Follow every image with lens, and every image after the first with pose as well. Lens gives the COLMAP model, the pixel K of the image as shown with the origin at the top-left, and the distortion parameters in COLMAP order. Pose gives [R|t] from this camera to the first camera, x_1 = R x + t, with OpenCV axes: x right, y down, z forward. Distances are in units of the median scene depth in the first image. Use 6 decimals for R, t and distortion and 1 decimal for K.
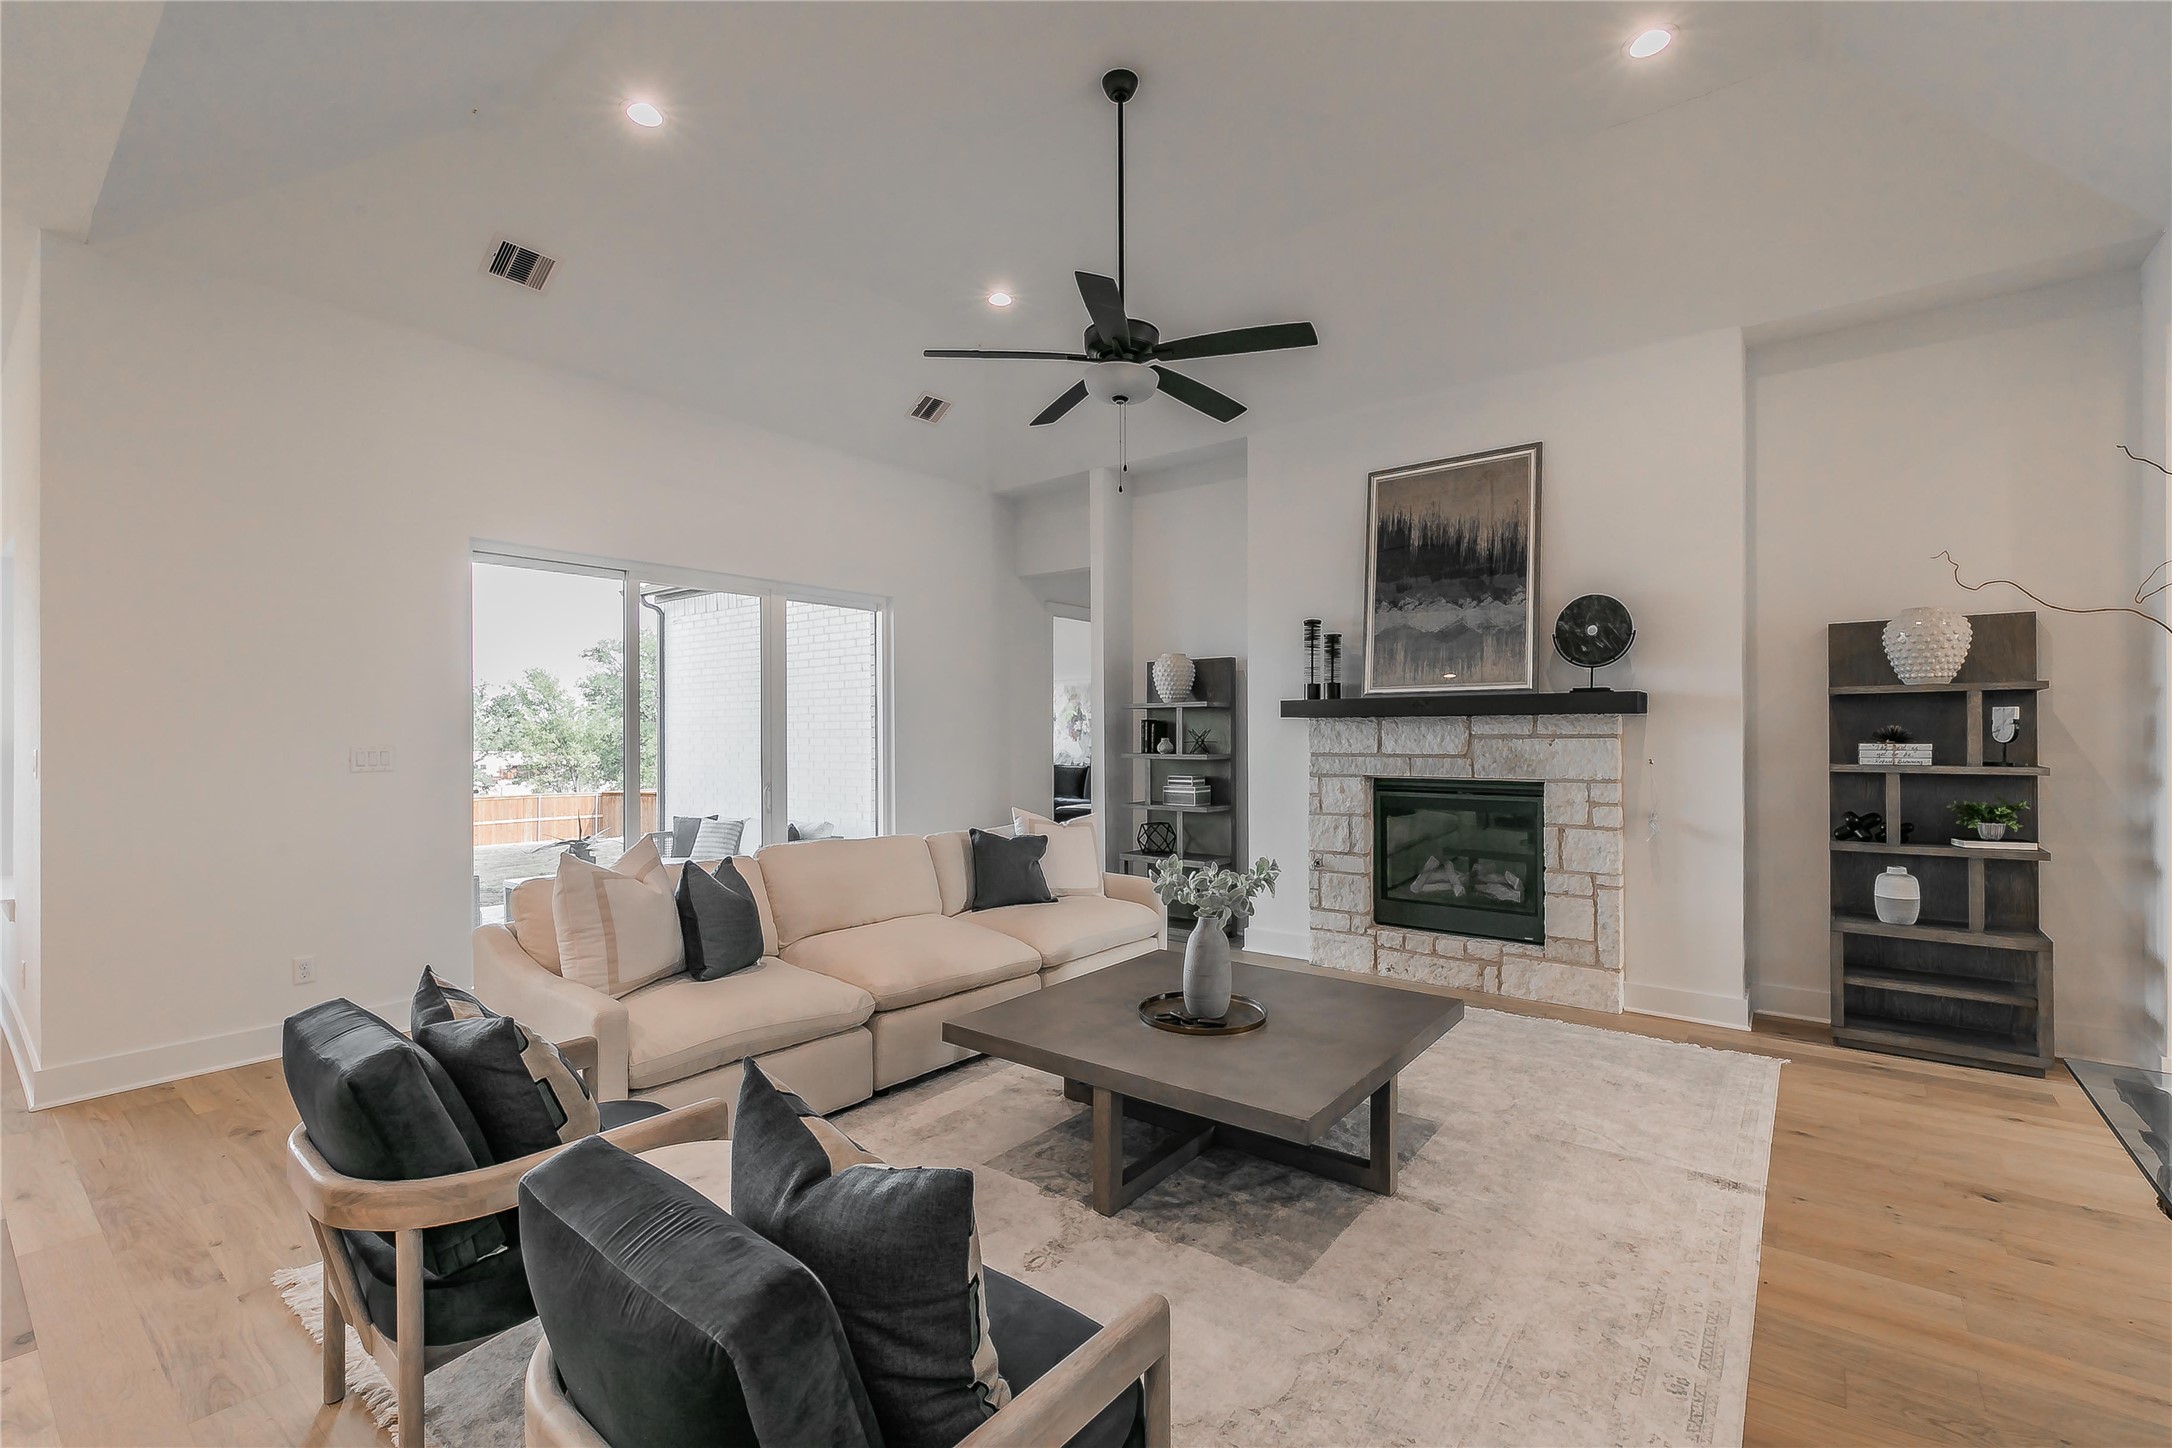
lens RADIAL K [[938.6, 0, 1100.7], [0, 938.6, 717.2], [0, 0, 1]] dist [-0.001804, -0.000235]
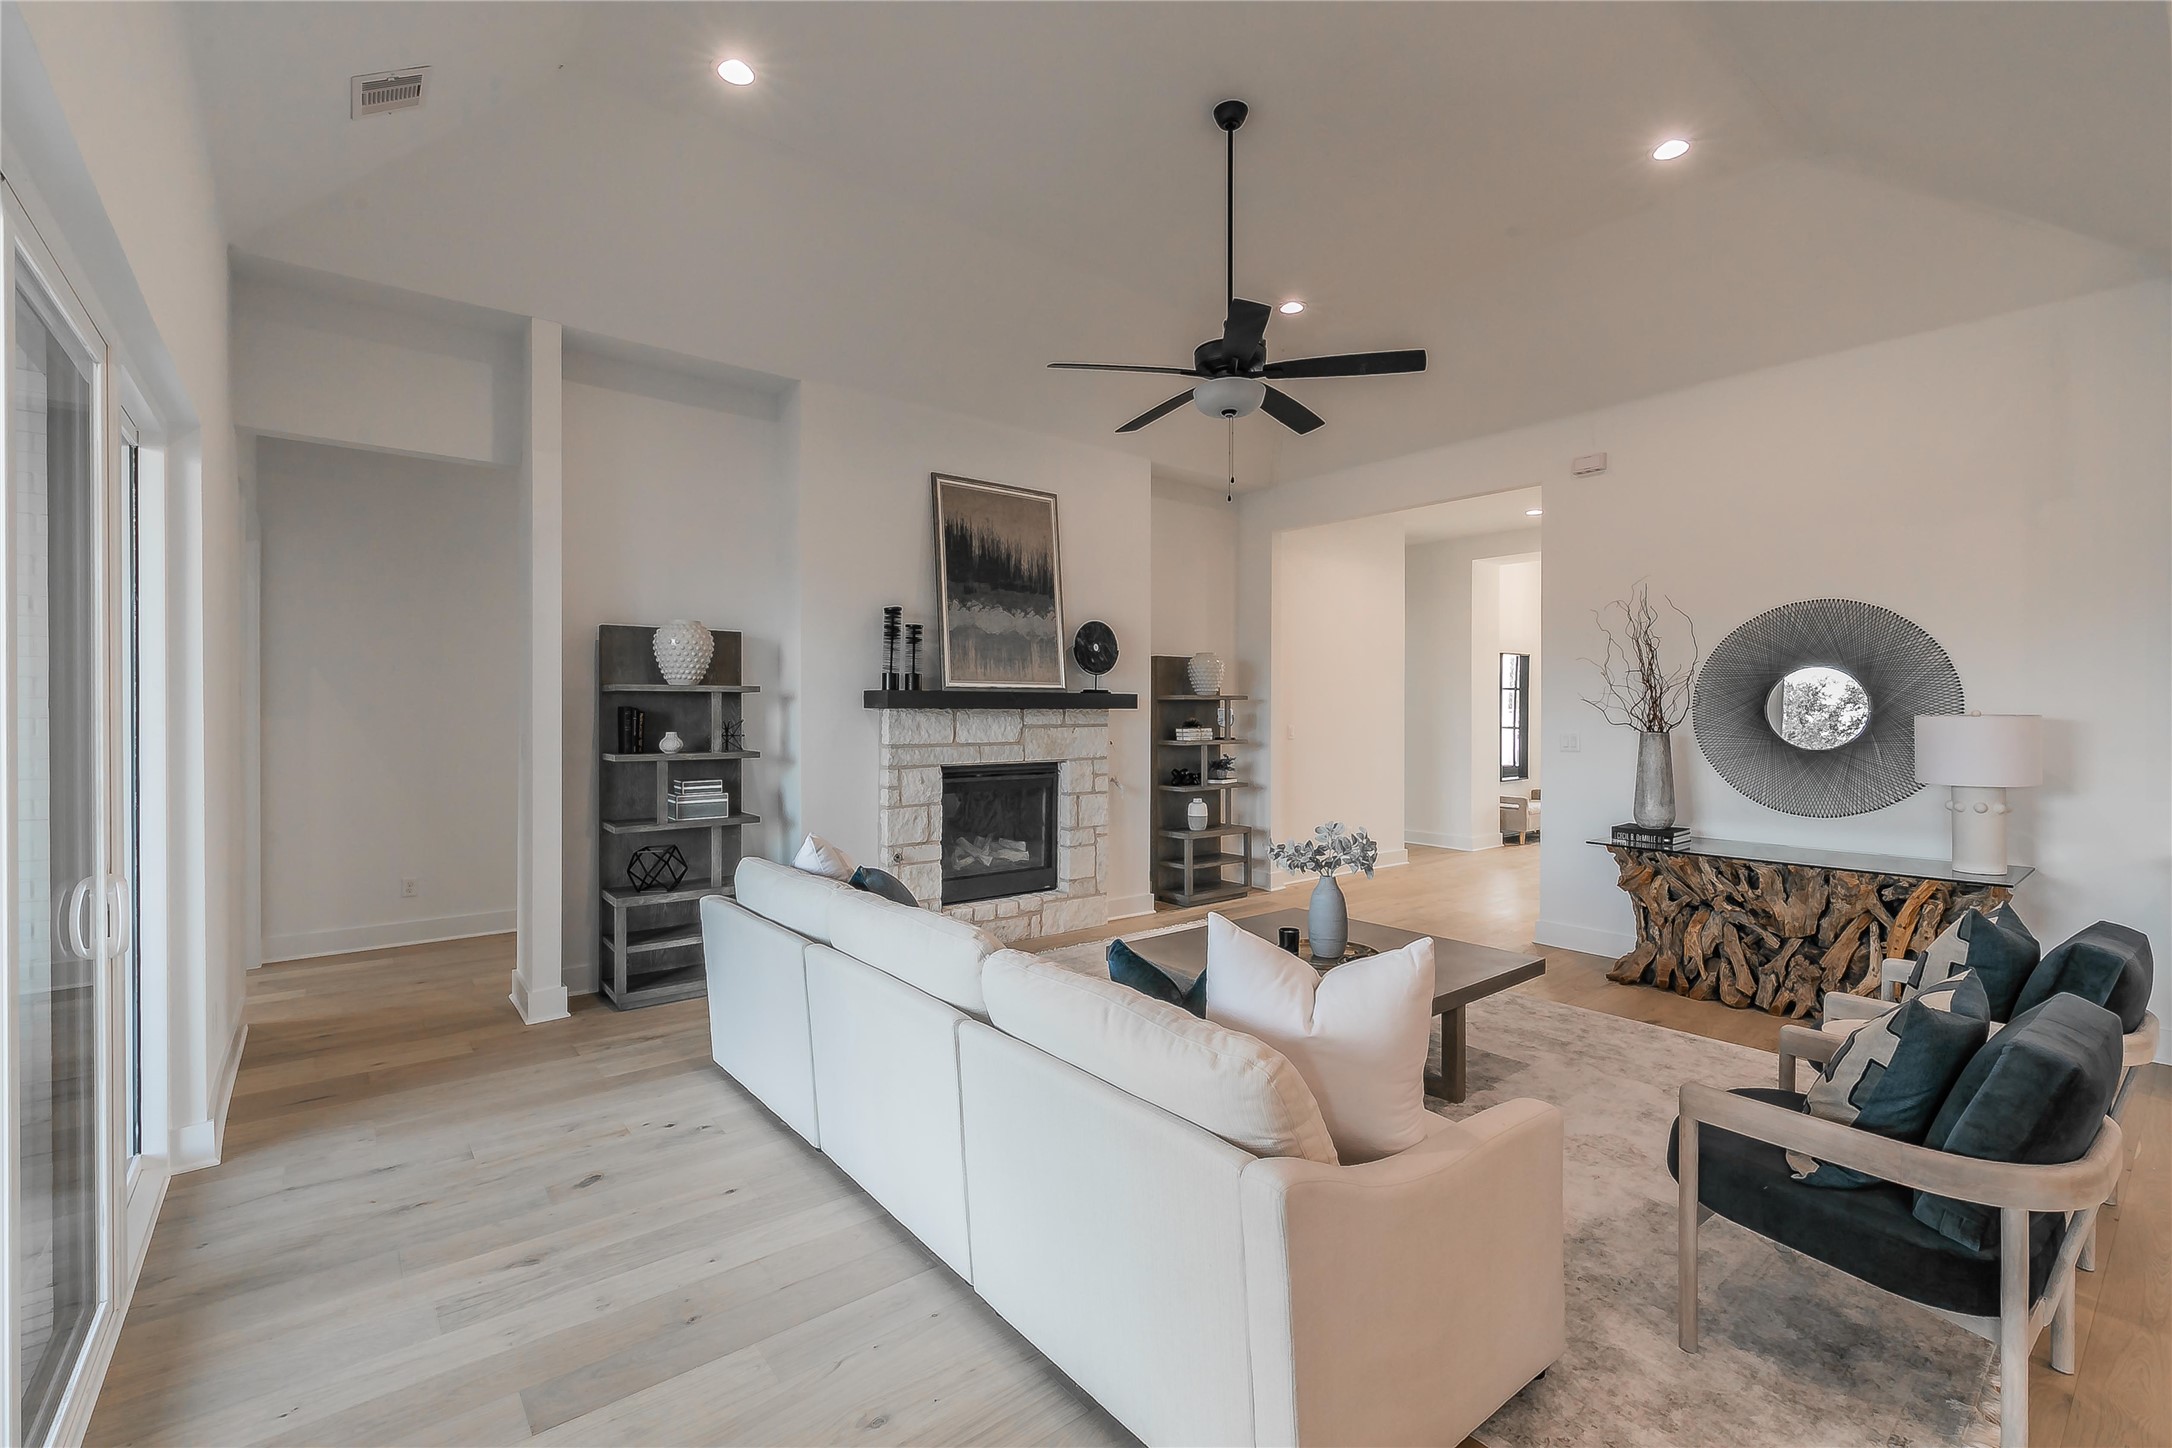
lens RADIAL K [[938.6, 0, 1100.7], [0, 938.6, 717.2], [0, 0, 1]] dist [-0.001804, -0.000235]
pose [[0.228649, 0.003733, 0.973502, -0.725992], [-0.011068, 0.999938, -0.001234, 0.009163], [-0.973446, -0.010493, 0.228677, 0.622269]]
